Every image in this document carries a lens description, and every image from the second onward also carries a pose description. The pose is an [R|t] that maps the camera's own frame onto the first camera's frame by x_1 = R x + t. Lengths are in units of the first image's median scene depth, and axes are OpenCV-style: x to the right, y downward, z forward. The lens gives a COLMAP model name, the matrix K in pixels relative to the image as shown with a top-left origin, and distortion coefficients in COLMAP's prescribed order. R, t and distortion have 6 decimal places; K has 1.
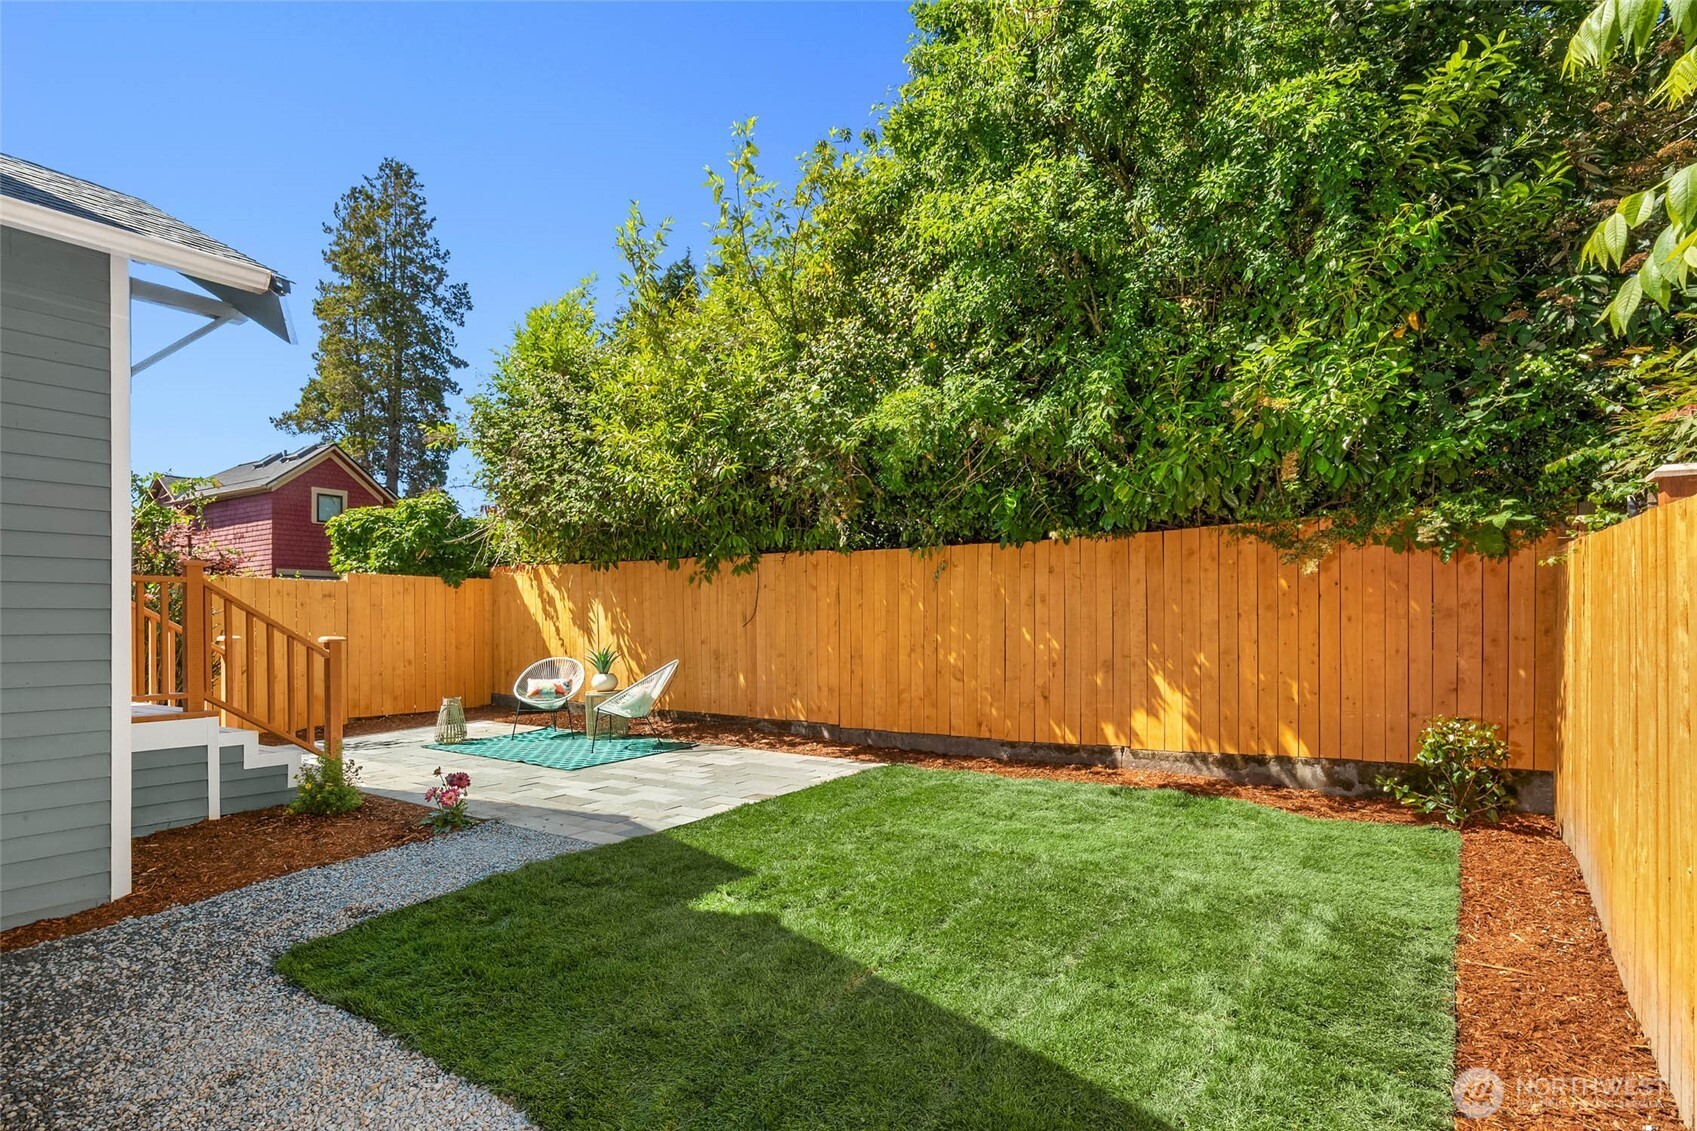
lens RADIAL K [[865.5, 0, 847.9], [0, 865.5, 618.2], [0, 0, 1]] dist [0.000341, 0.000183]
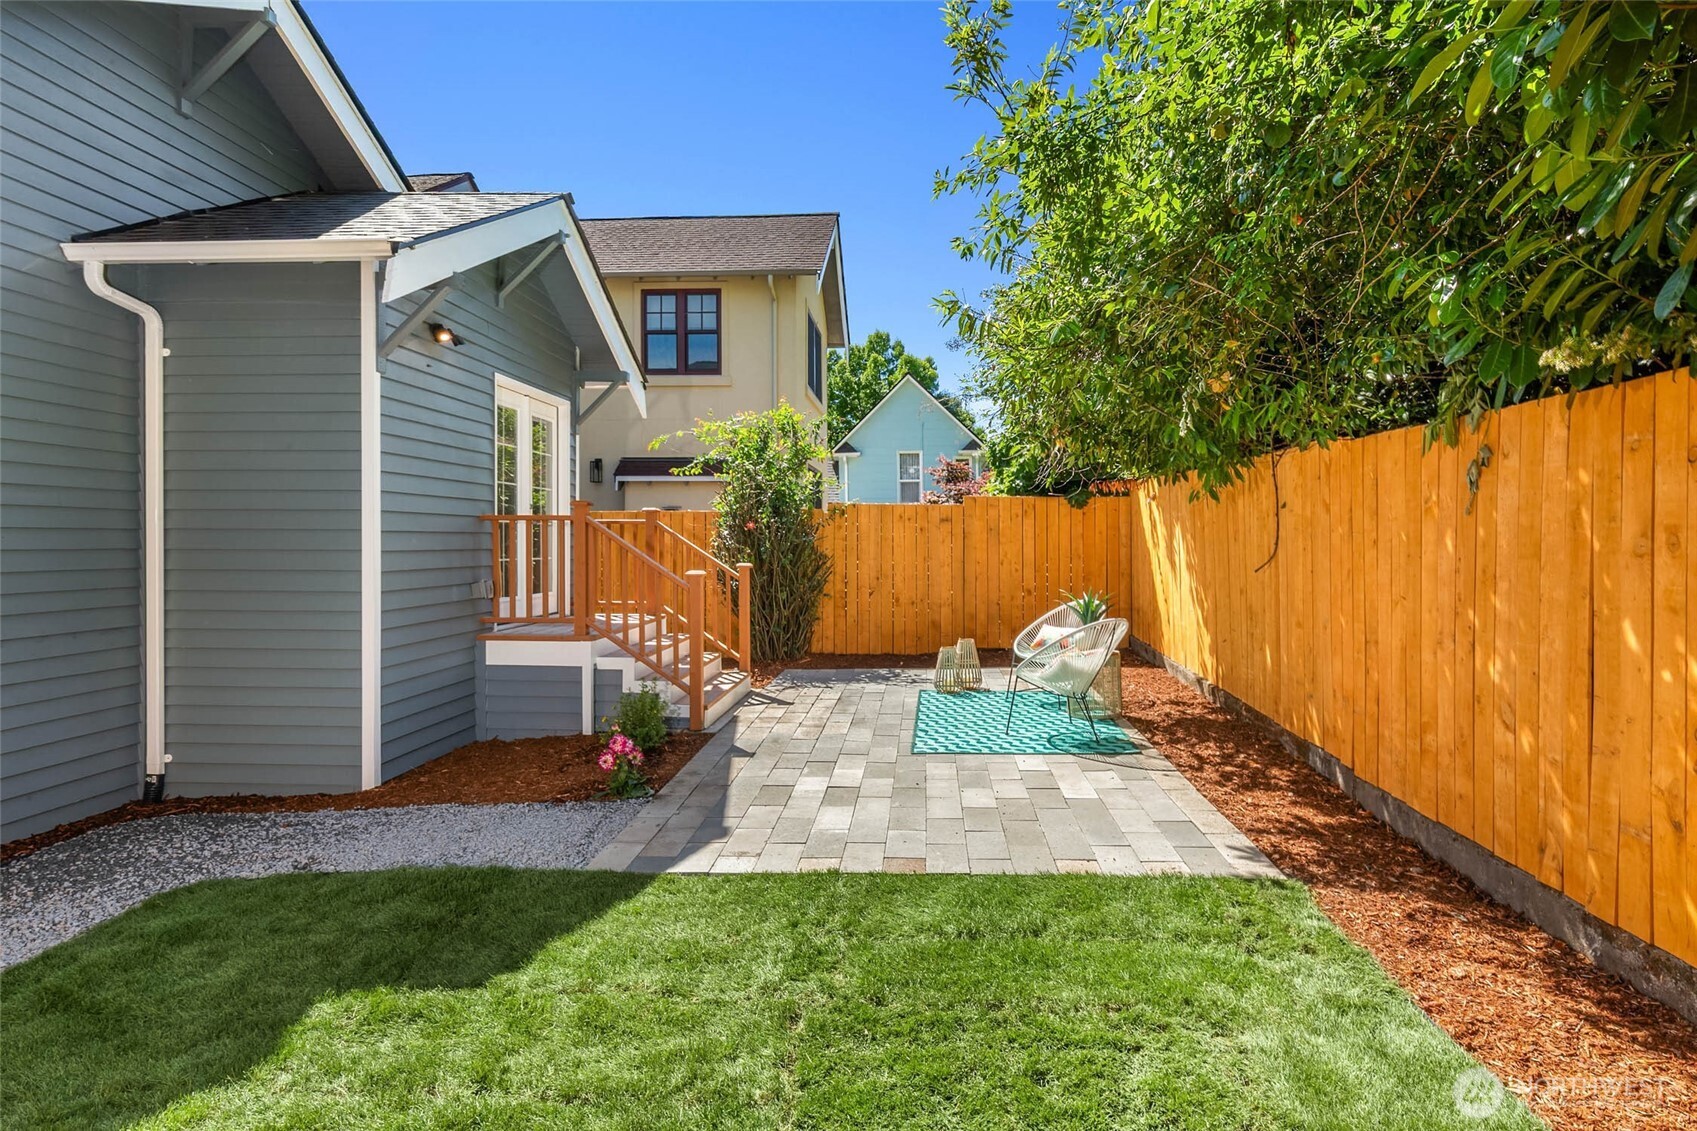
lens RADIAL K [[937.1, 0, 865.1], [0, 937.1, 537.1], [0, 0, 1]] dist [0.000892, 0.000857]
pose [[0.534168, 0.011257, -0.845304, 0.363817], [-0.005511, 0.999936, 0.009834, -0.024657], [0.845360, -0.000594, 0.534196, 0.522423]]
